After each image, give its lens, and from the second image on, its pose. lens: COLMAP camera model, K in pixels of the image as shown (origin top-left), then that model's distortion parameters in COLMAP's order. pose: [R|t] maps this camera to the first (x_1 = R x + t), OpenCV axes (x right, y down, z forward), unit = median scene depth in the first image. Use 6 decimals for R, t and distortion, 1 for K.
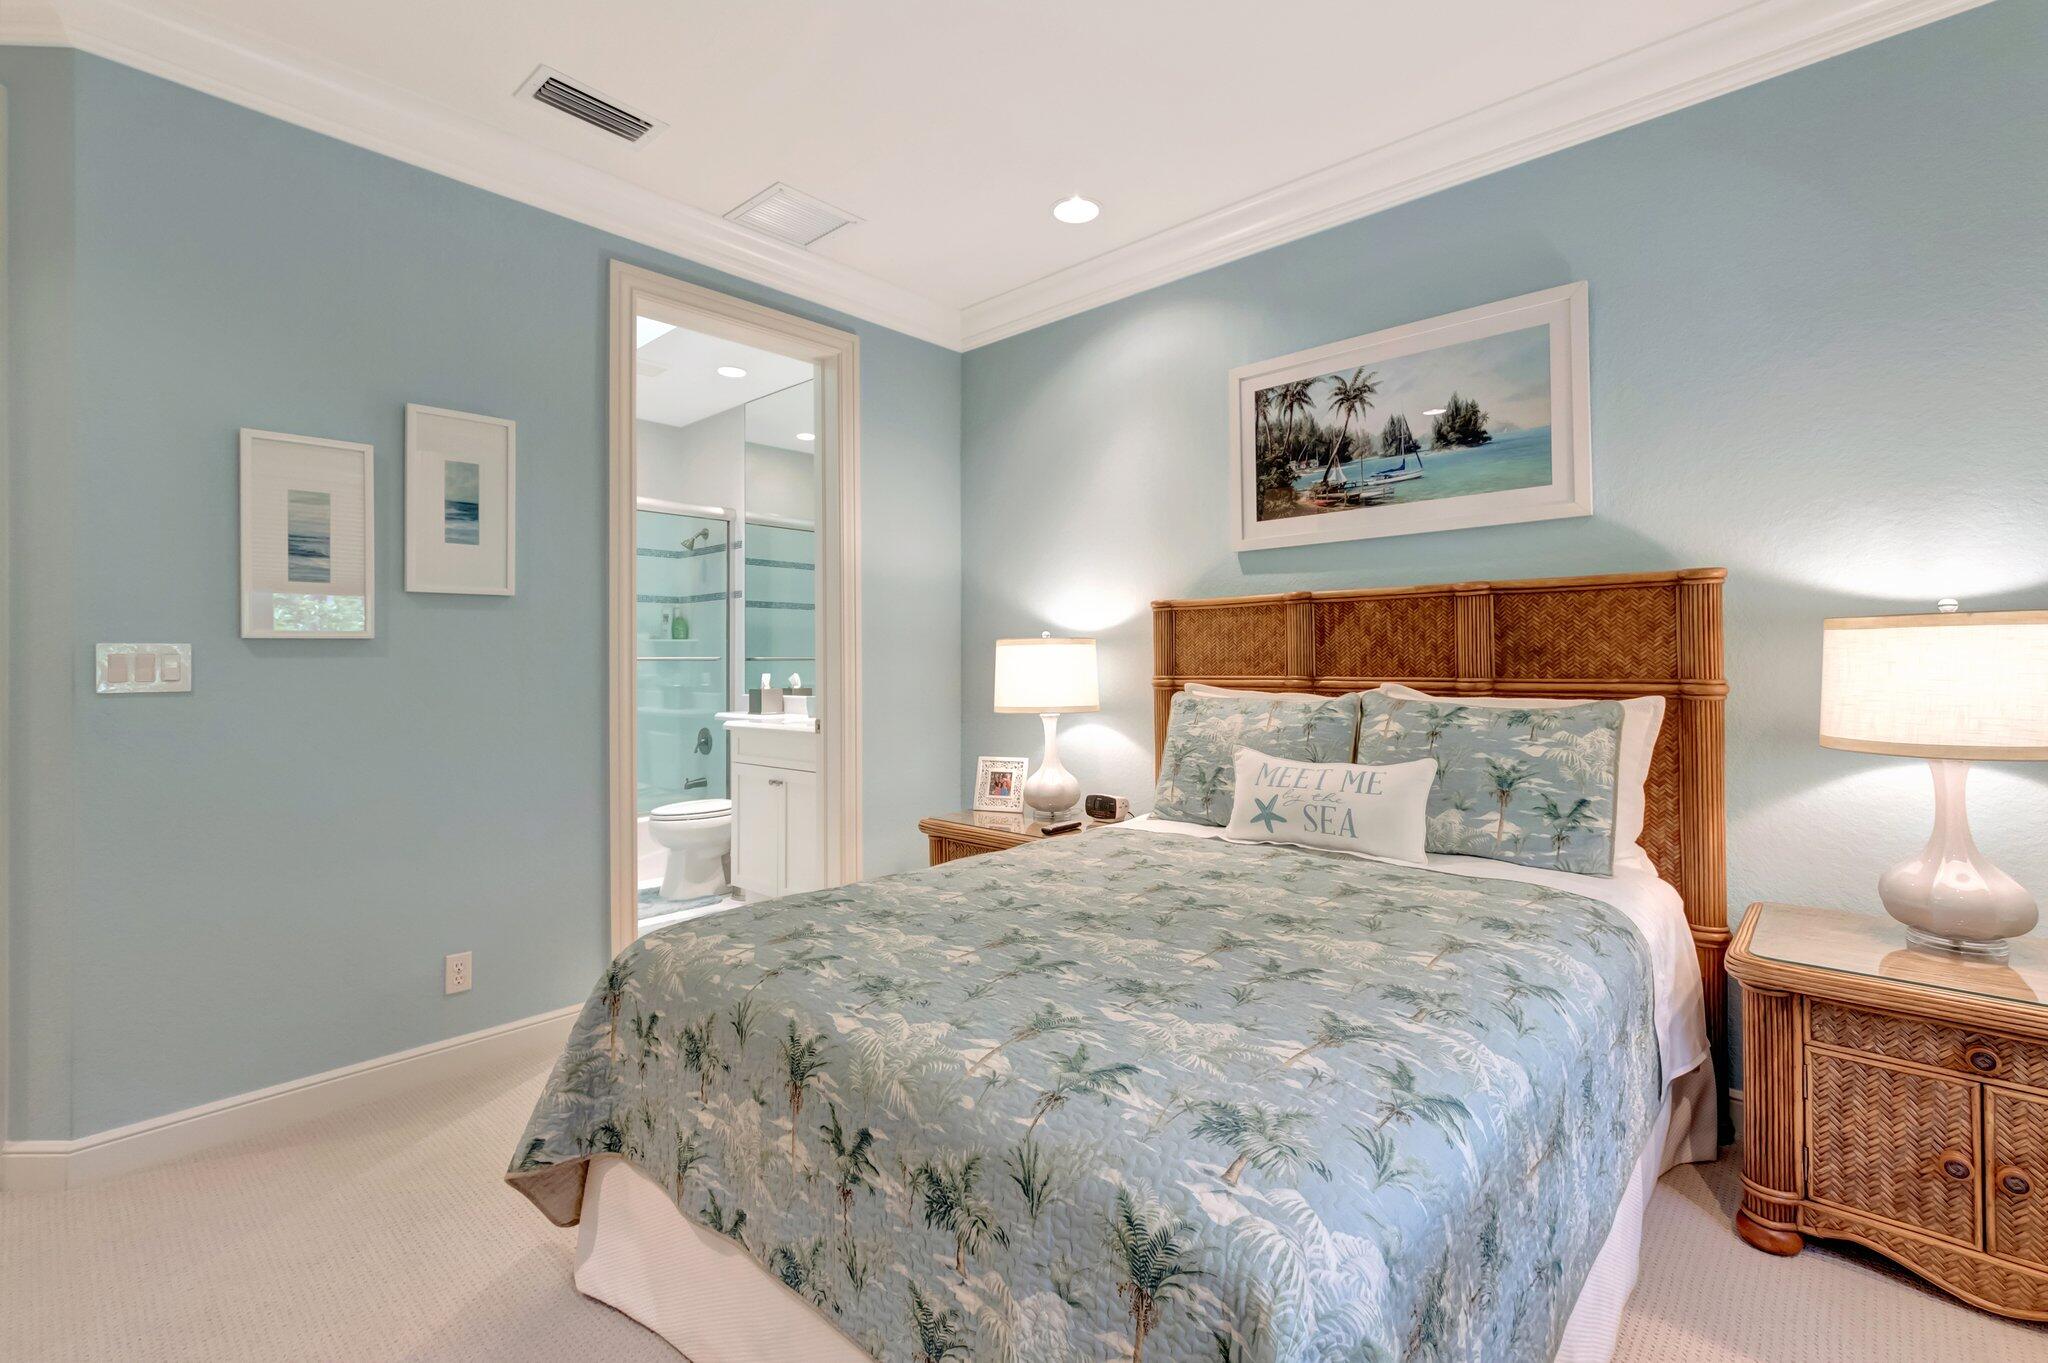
lens RADIAL K [[913.8, 0, 1035.4], [0, 913.8, 664.0], [0, 0, 1]] dist [-0.000673, -0.000180]
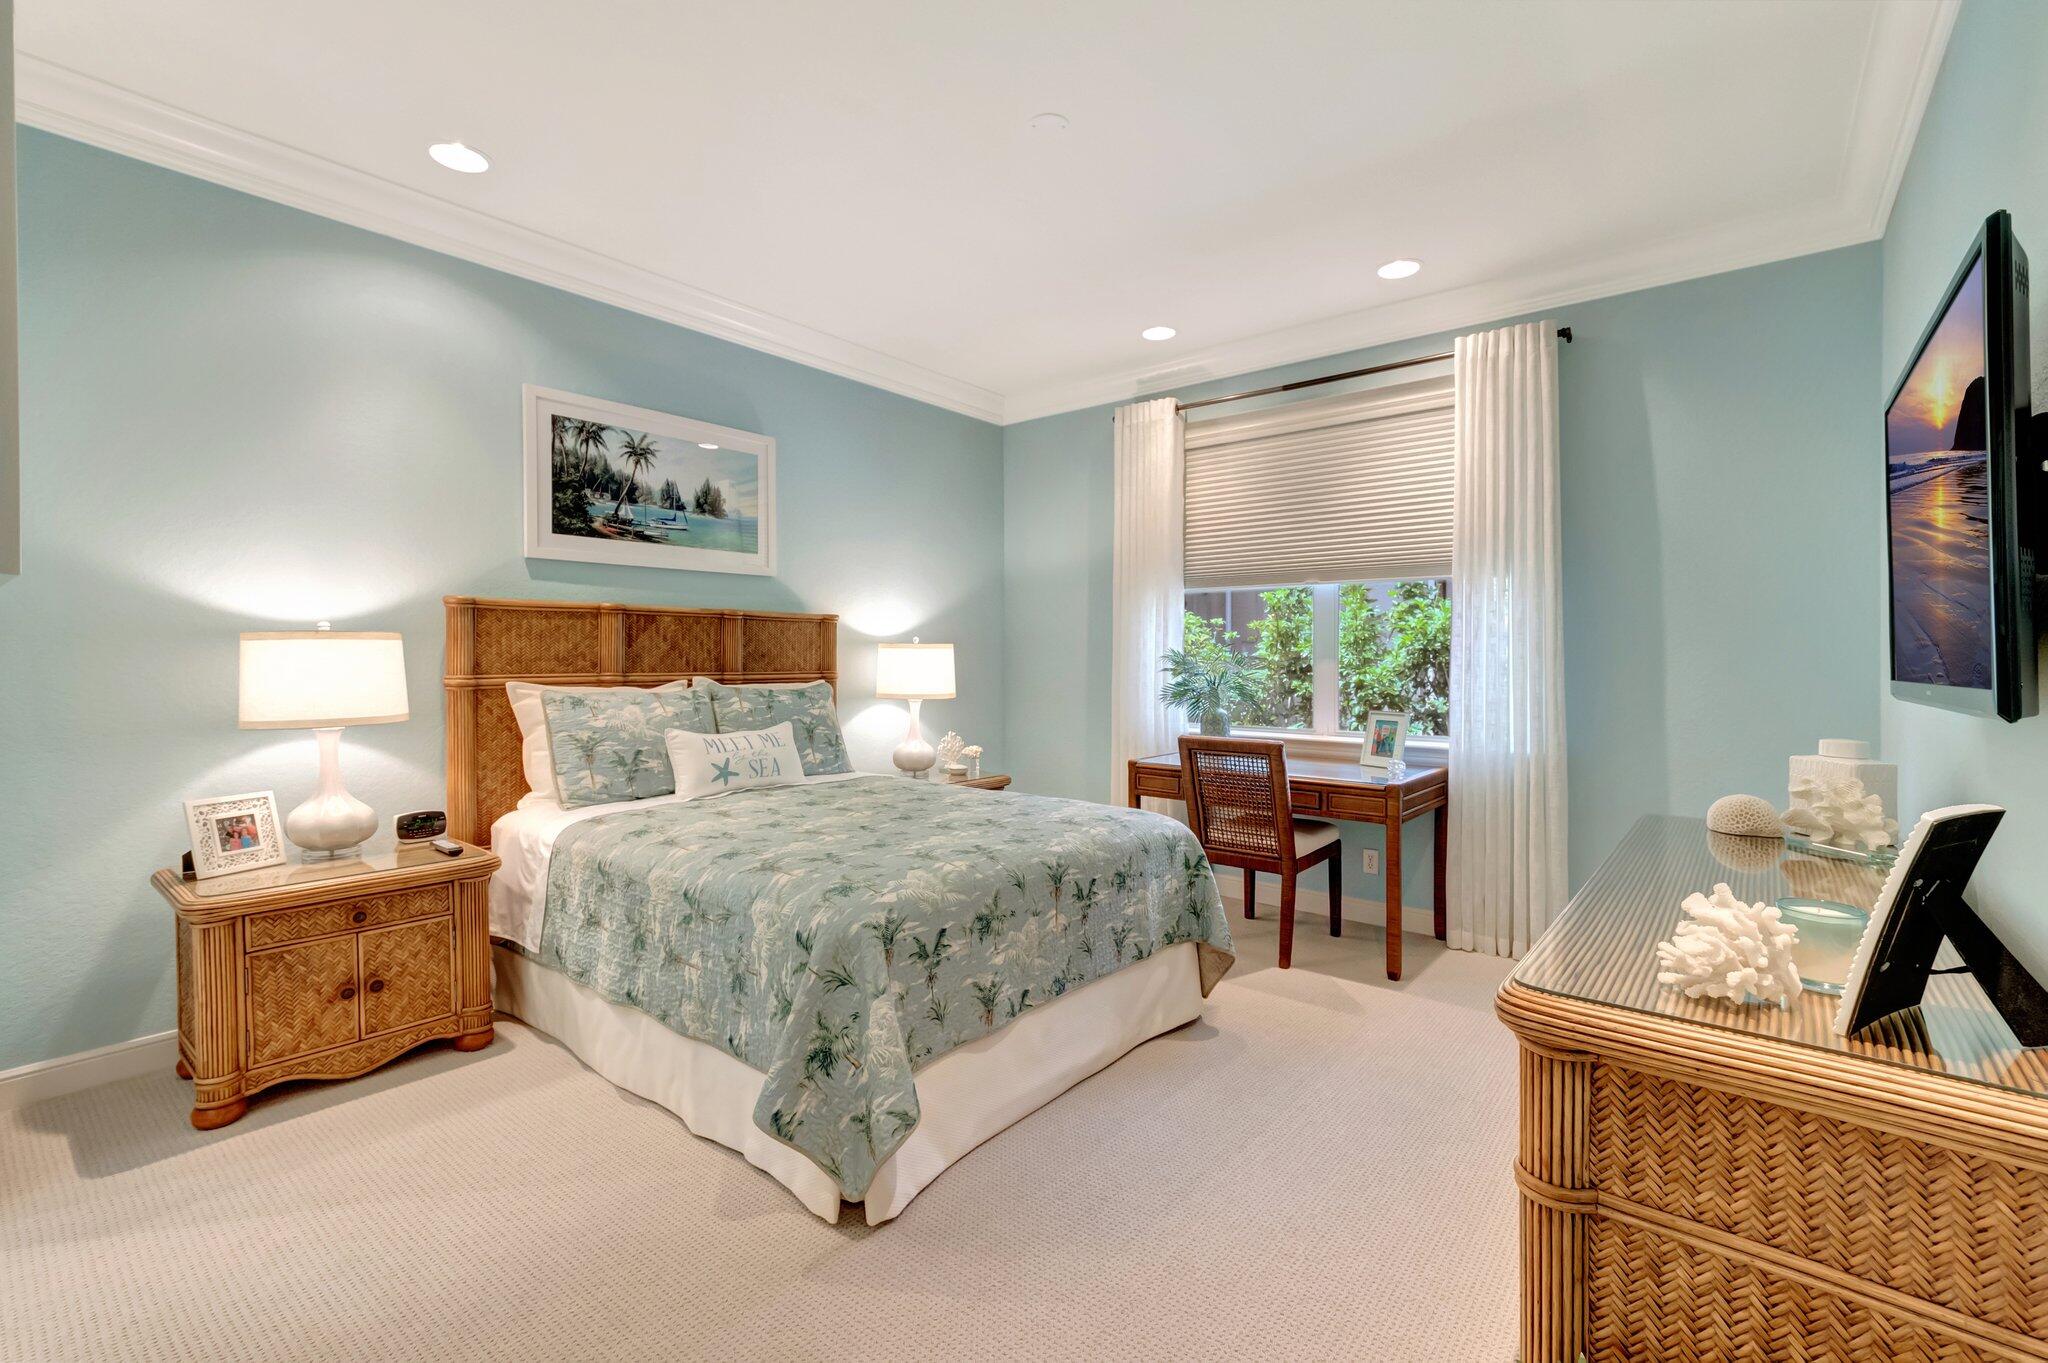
lens RADIAL K [[913.8, 0, 1035.4], [0, 913.8, 664.0], [0, 0, 1]] dist [-0.000673, -0.000180]
pose [[-0.068180, 0.007834, 0.997642, -0.917264], [0.008462, 0.999938, -0.007273, 0.014075], [-0.997637, 0.007947, -0.068242, 0.515010]]
